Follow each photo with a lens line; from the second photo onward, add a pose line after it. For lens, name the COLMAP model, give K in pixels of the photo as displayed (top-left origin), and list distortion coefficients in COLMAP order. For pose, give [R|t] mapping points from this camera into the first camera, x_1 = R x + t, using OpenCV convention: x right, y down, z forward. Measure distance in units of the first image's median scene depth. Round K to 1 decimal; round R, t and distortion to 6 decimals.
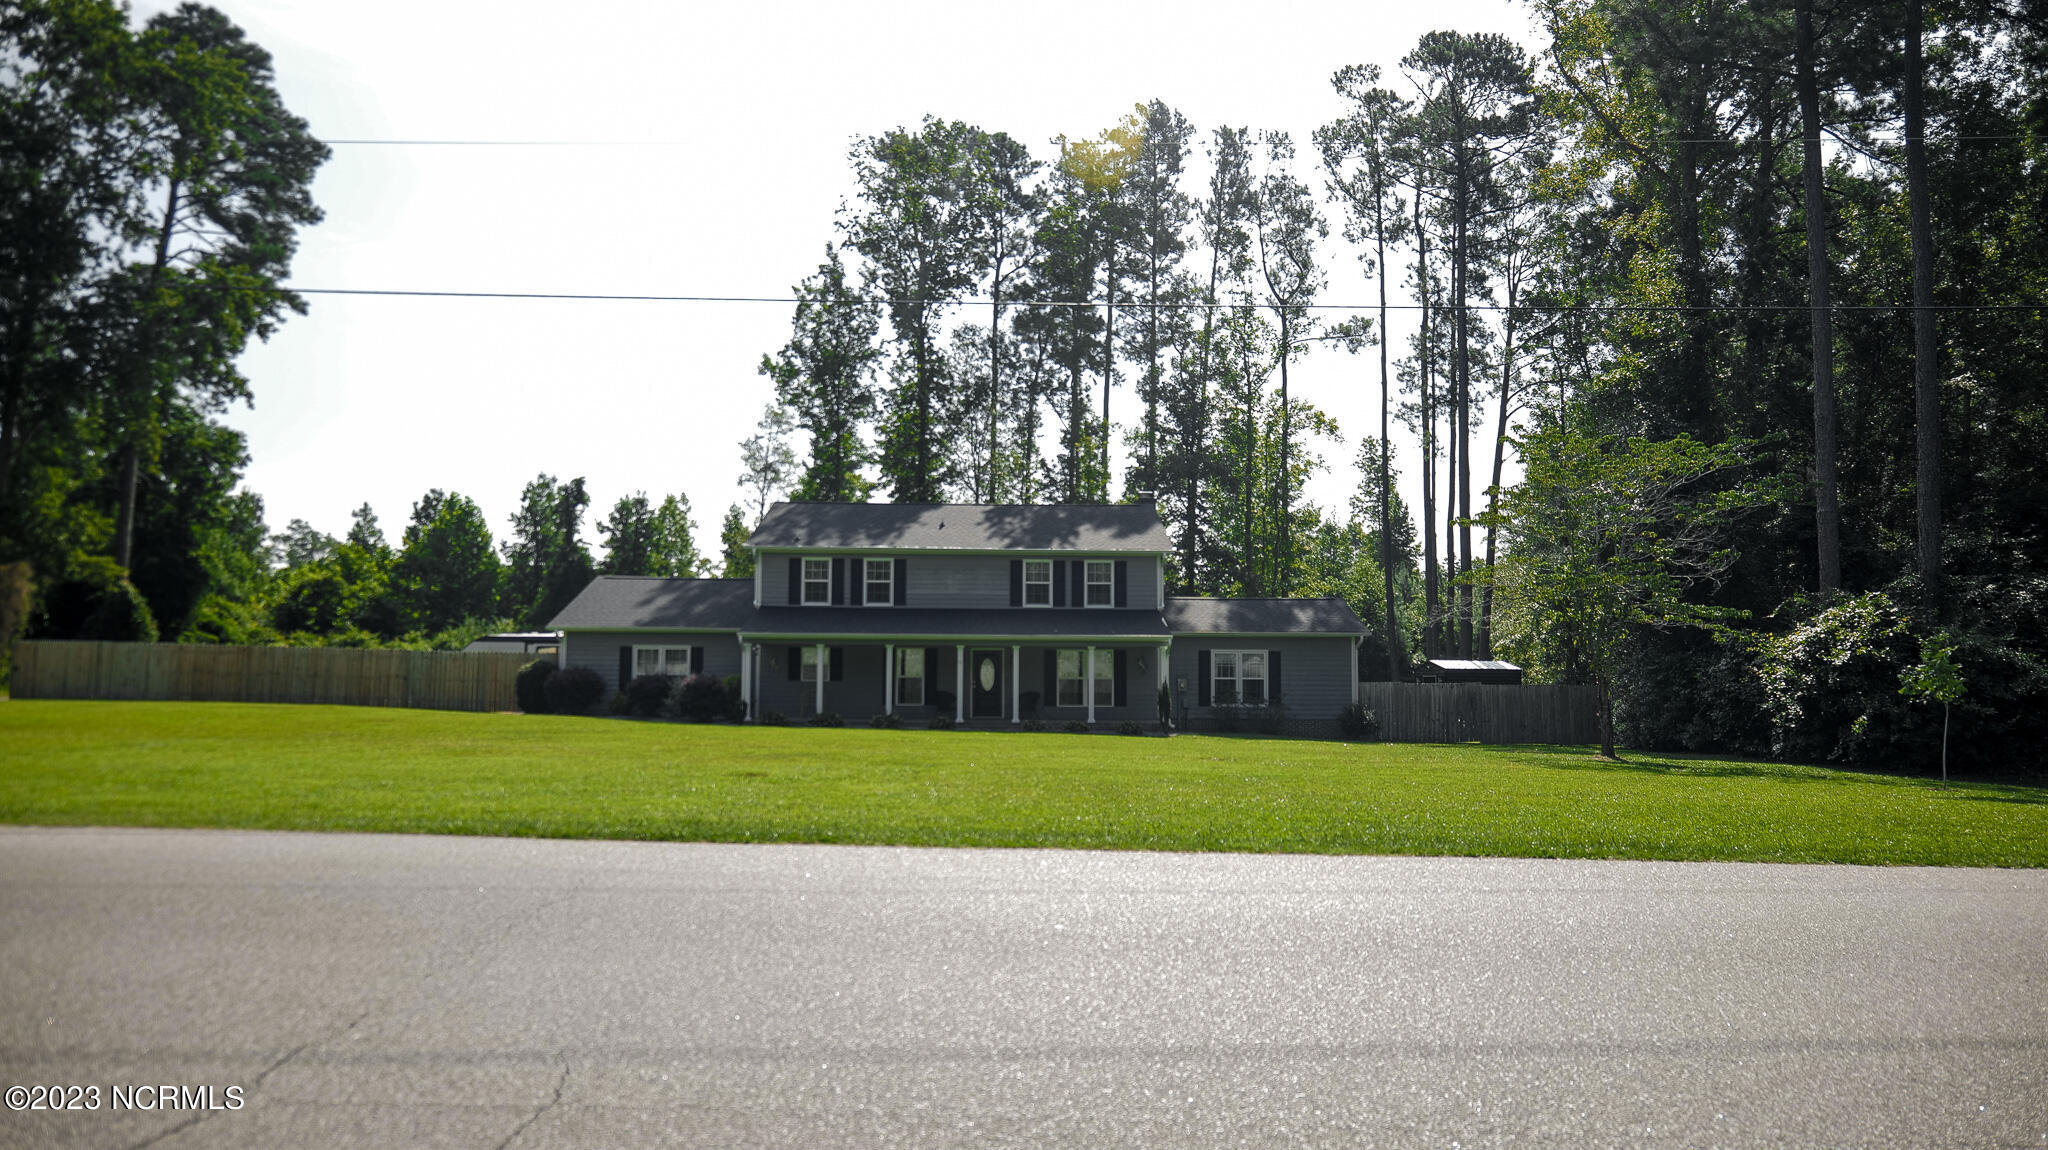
lens RADIAL K [[1210.1, 0, 1021.9], [0, 1210.1, 570.6], [0, 0, 1]] dist [-0.017929, 0.006125]
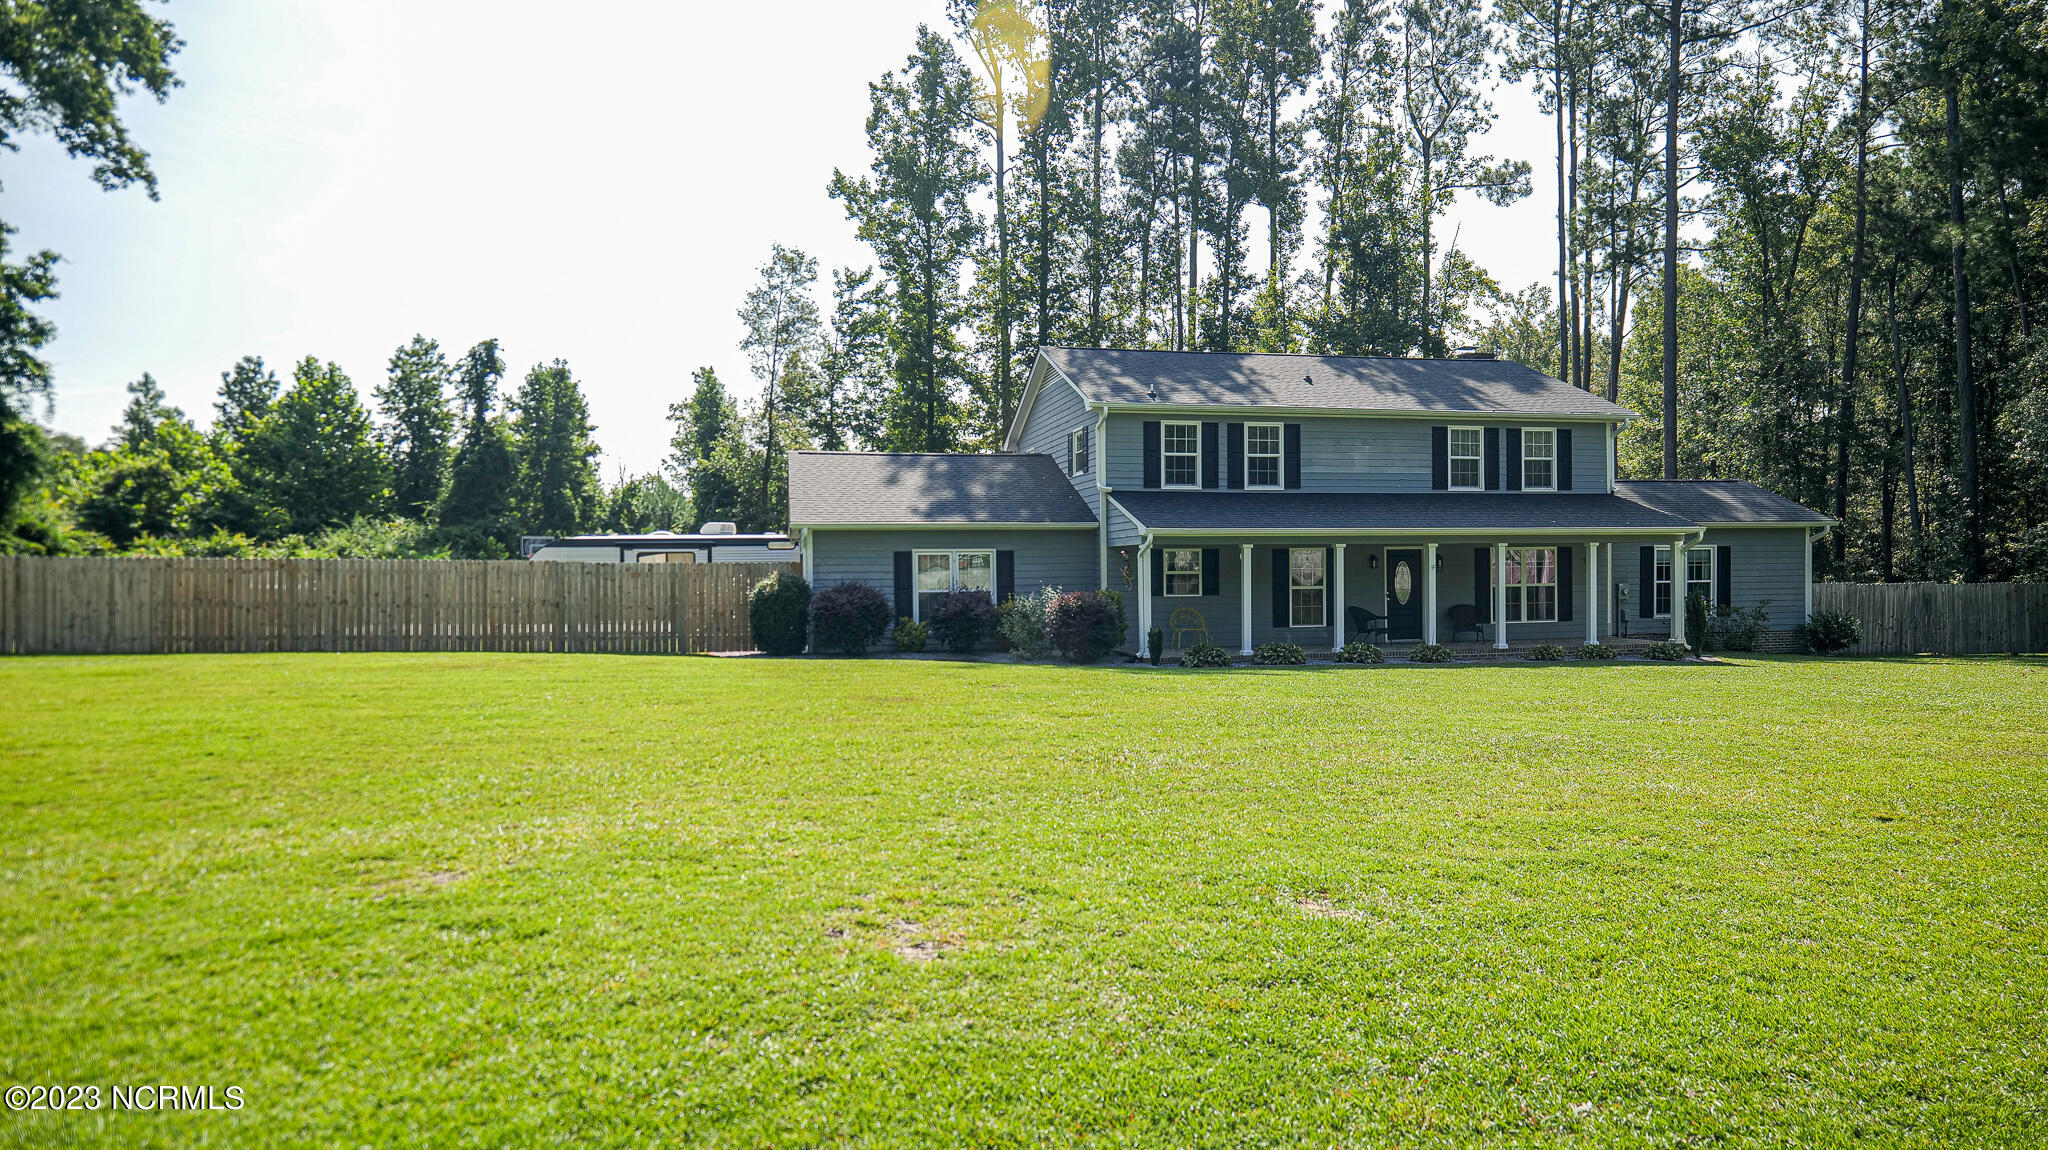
lens RADIAL K [[1210.1, 0, 1021.9], [0, 1210.1, 570.6], [0, 0, 1]] dist [-0.017929, 0.006125]
pose [[0.981556, -0.015718, 0.190528, -0.247325], [-0.000386, 0.996449, 0.084193, 0.010409], [-0.191175, -0.082714, 0.978065, 0.202945]]
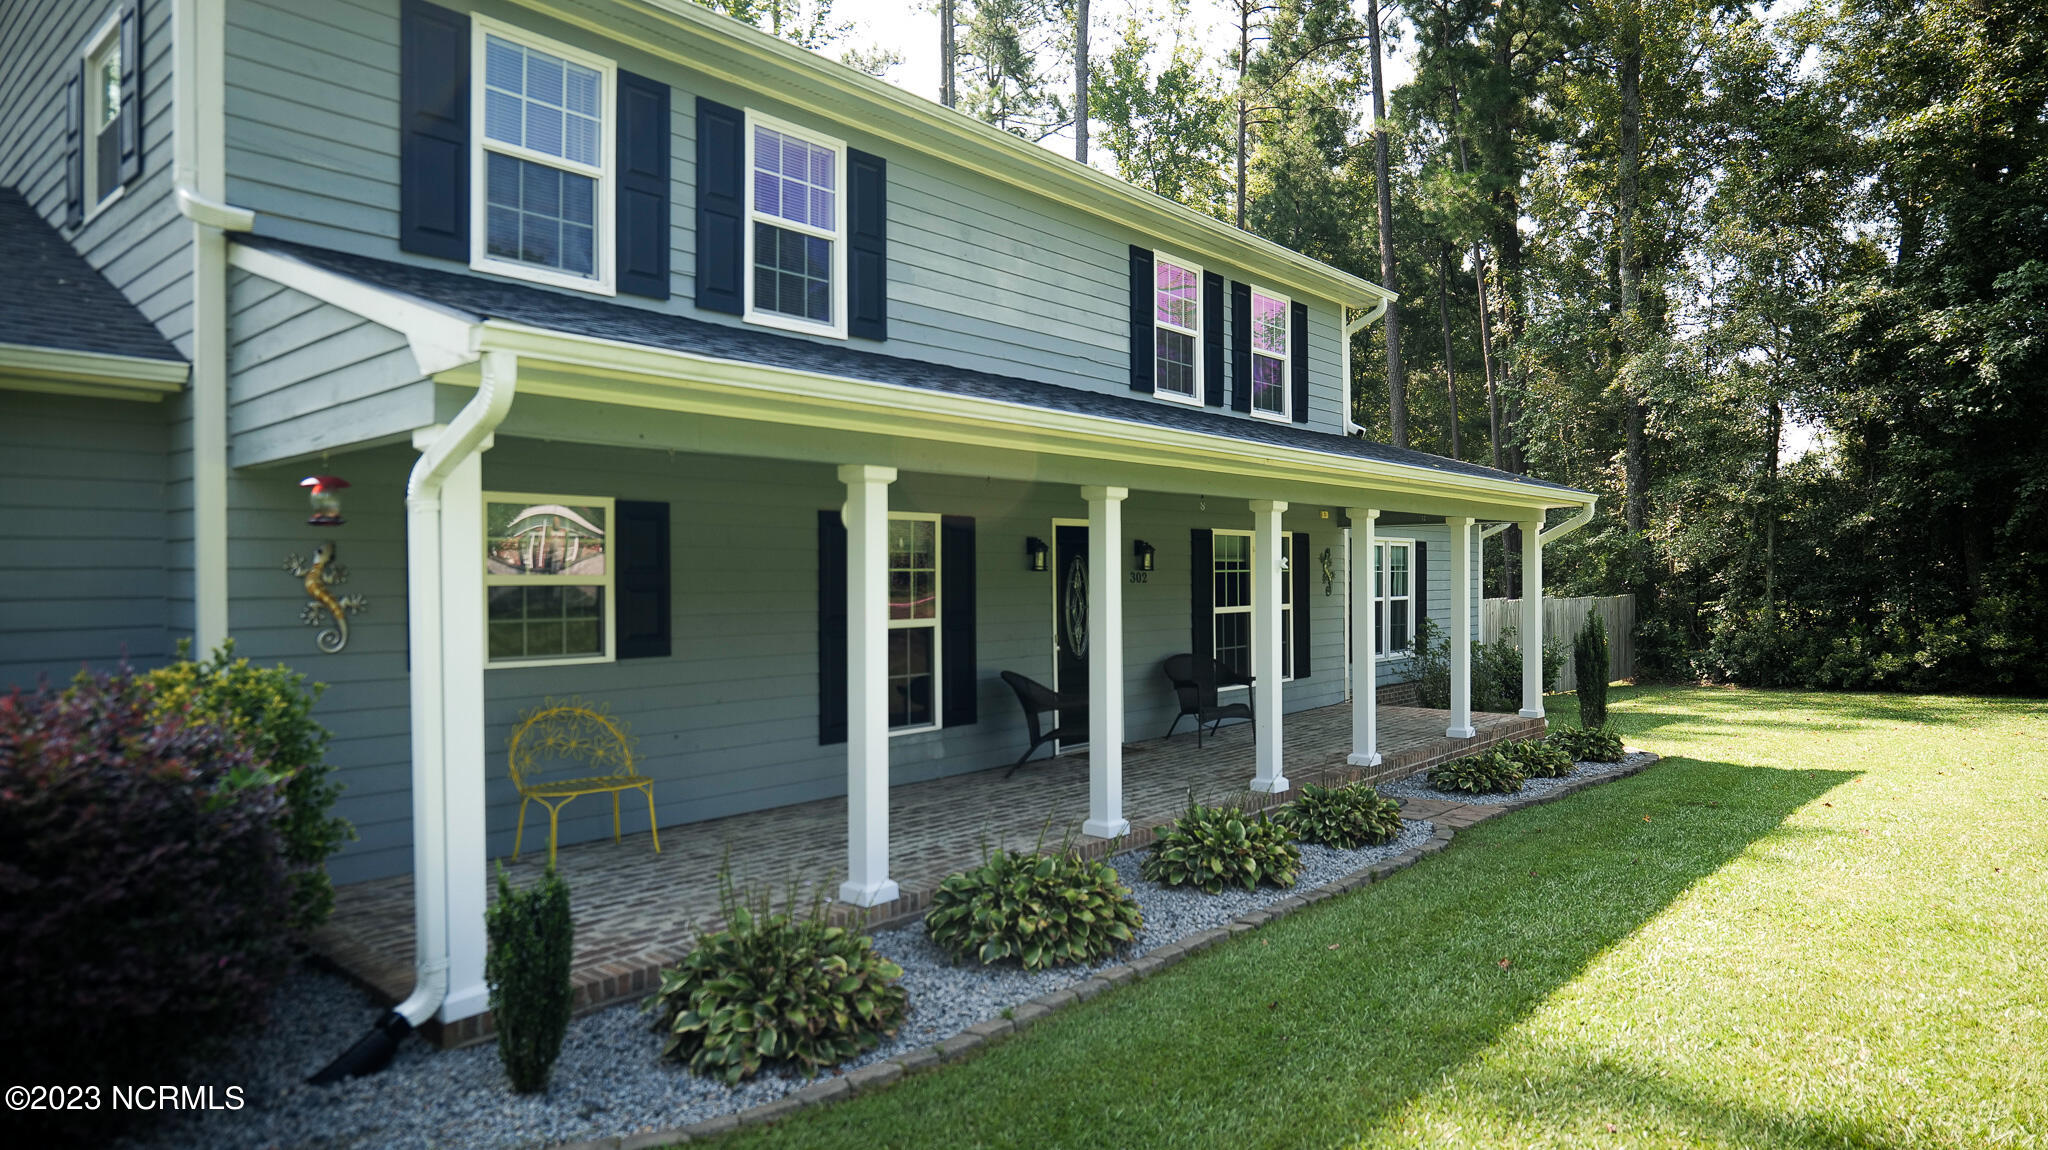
lens RADIAL K [[1202.9, 0, 1024.0], [0, 1202.9, 575.0], [0, 0, 1]] dist [-0.022801, 0.010044]
pose [[0.668319, -0.009203, 0.743818, -0.164628], [-0.050086, 0.997098, 0.057339, 0.038119], [-0.742187, -0.075576, 0.665918, 0.504484]]
